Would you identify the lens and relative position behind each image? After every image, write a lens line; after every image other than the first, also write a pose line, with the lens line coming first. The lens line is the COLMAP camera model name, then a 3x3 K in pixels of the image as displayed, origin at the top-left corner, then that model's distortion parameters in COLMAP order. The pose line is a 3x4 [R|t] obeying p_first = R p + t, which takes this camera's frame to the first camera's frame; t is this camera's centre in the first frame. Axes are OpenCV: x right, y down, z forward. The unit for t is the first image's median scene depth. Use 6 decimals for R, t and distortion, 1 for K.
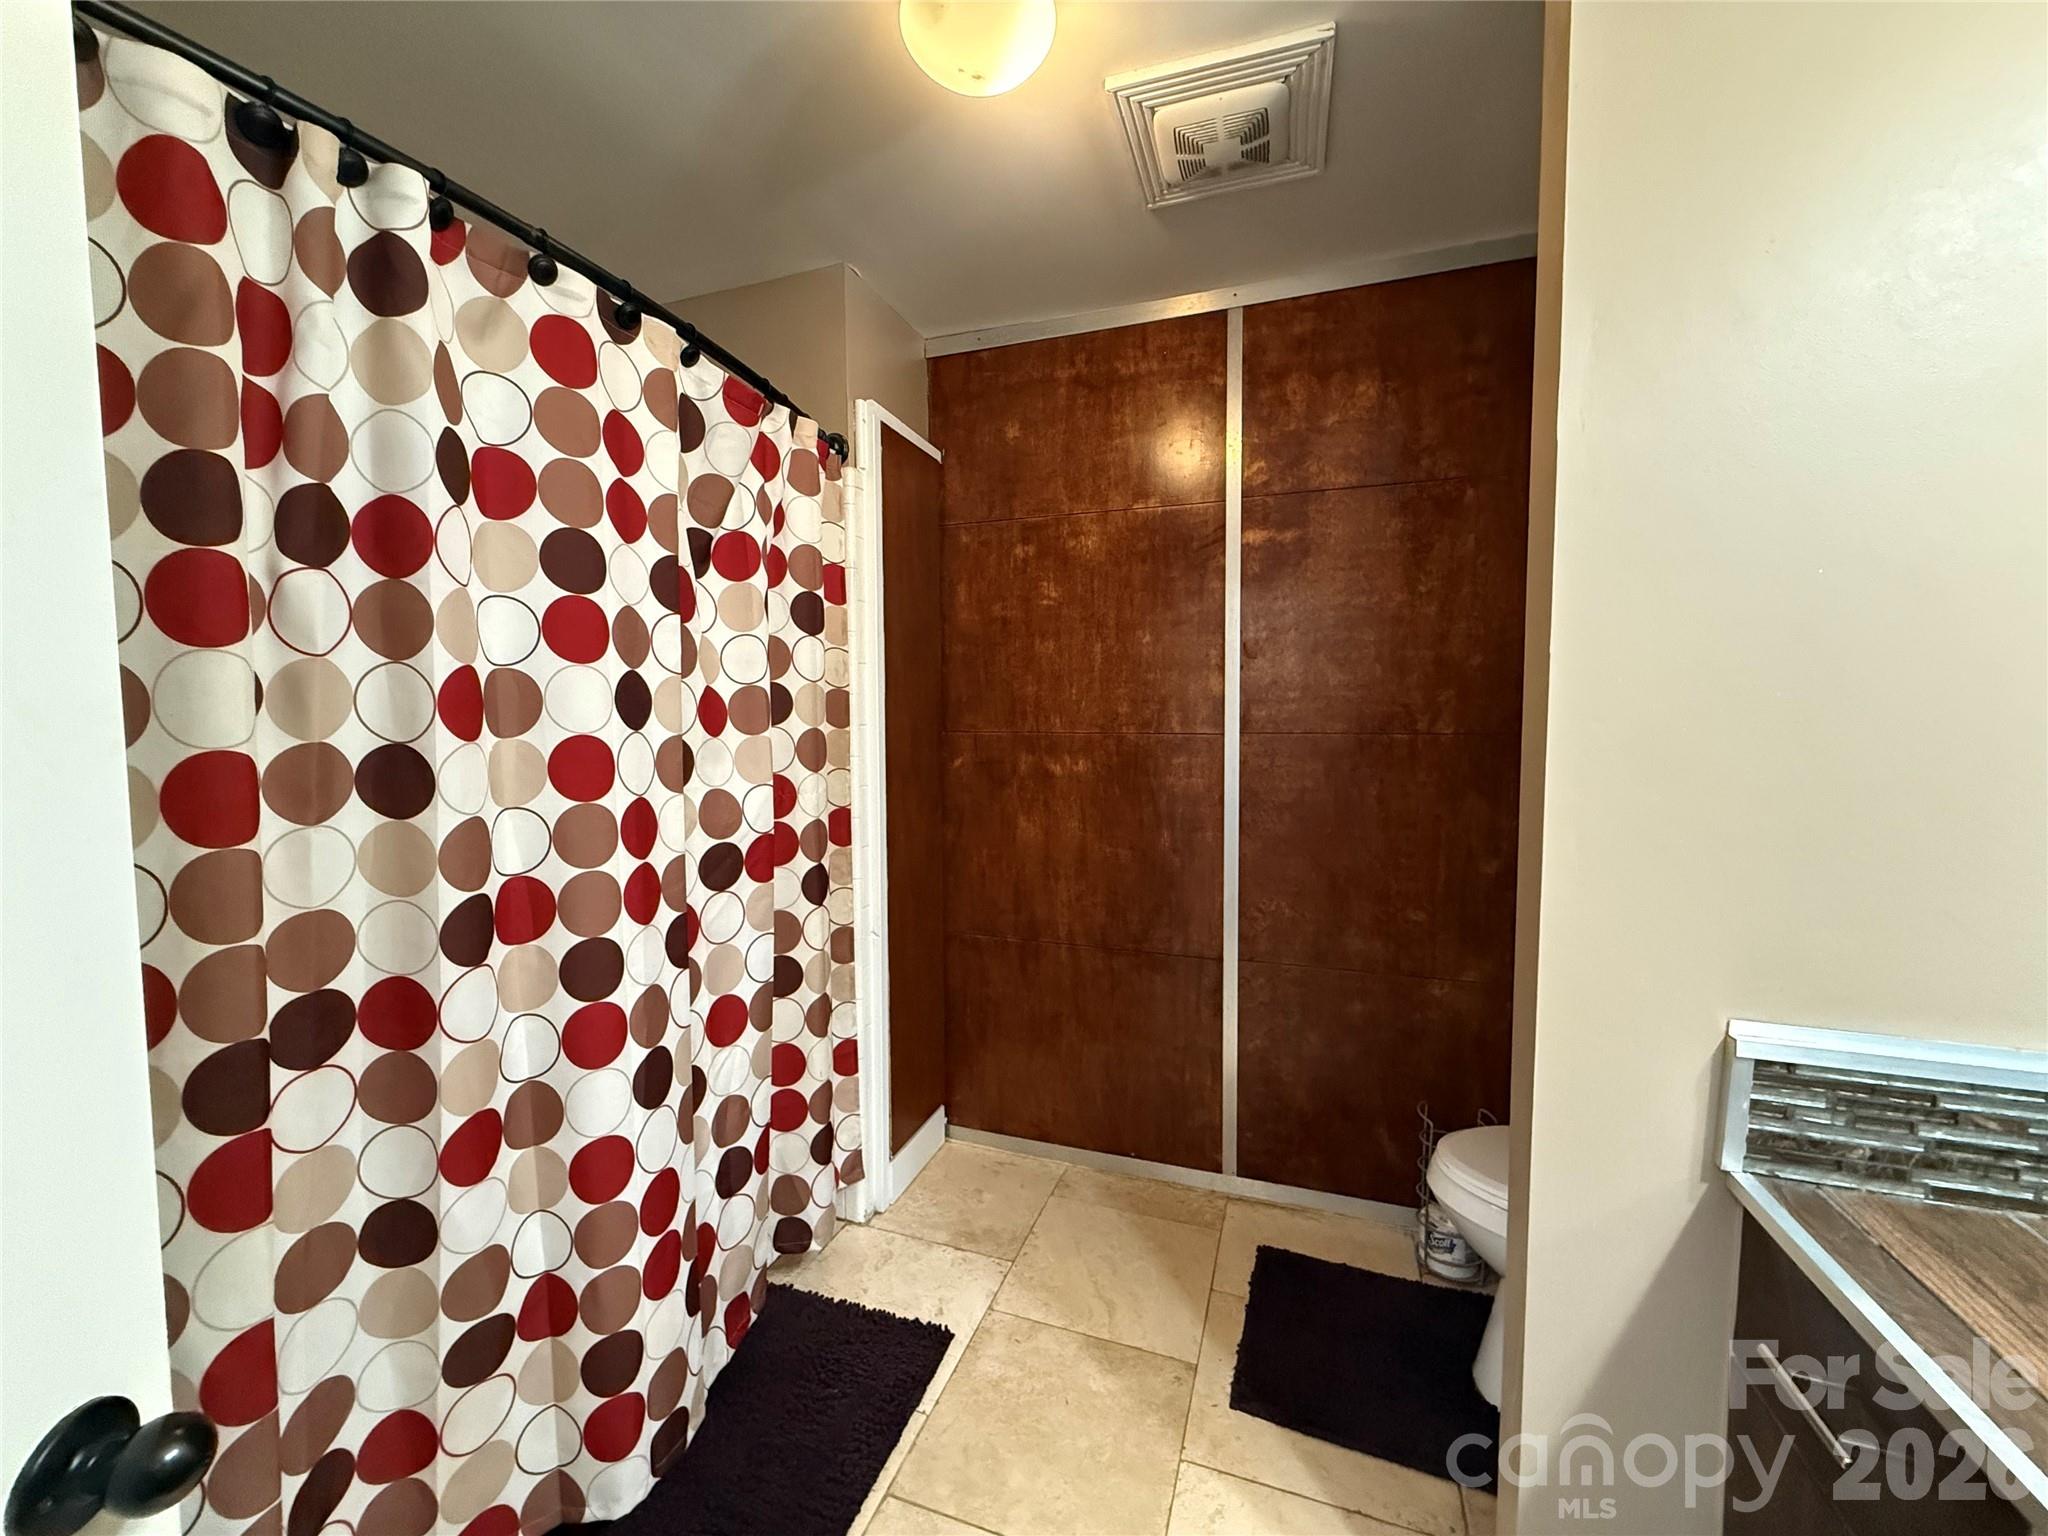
lens RADIAL K [[815.6, 0, 1023.6], [0, 815.6, 766.3], [0, 0, 1]] dist [-0.000597, 0.000112]
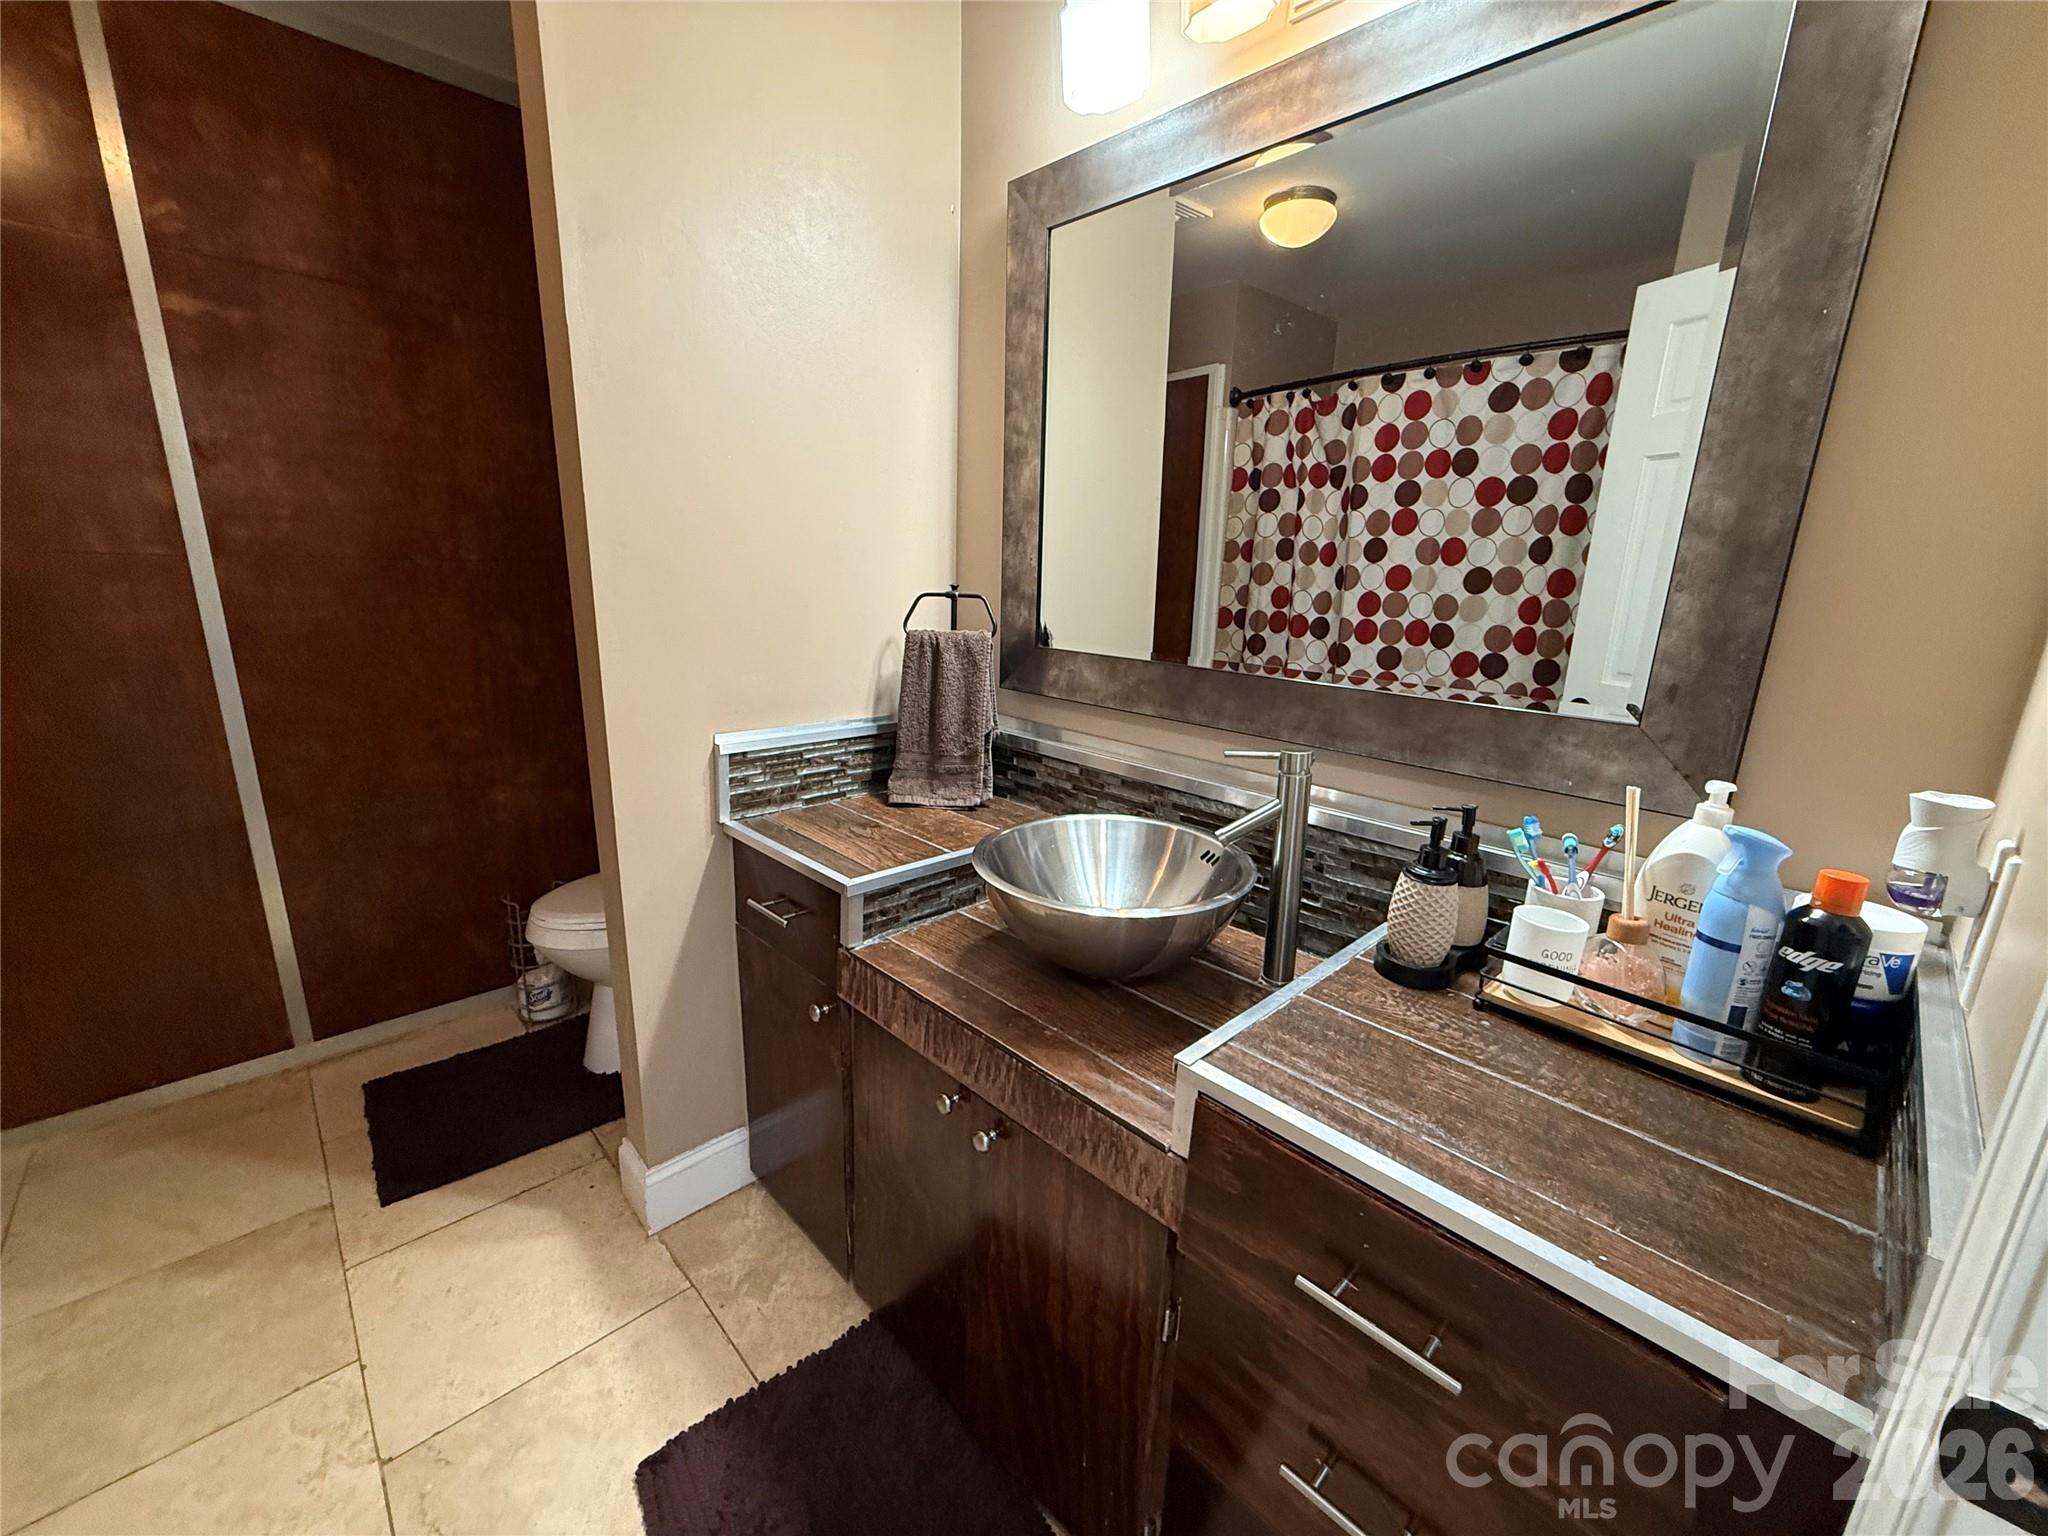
lens RADIAL K [[815.6, 0, 1019.6], [0, 815.6, 766.4], [0, 0, 1]] dist [-0.000597, 0.000112]
pose [[0.449365, -0.201588, 0.870307, -0.167942], [0.026384, 0.976777, 0.212627, 0.018724], [-0.892959, -0.072585, 0.444248, -0.159777]]
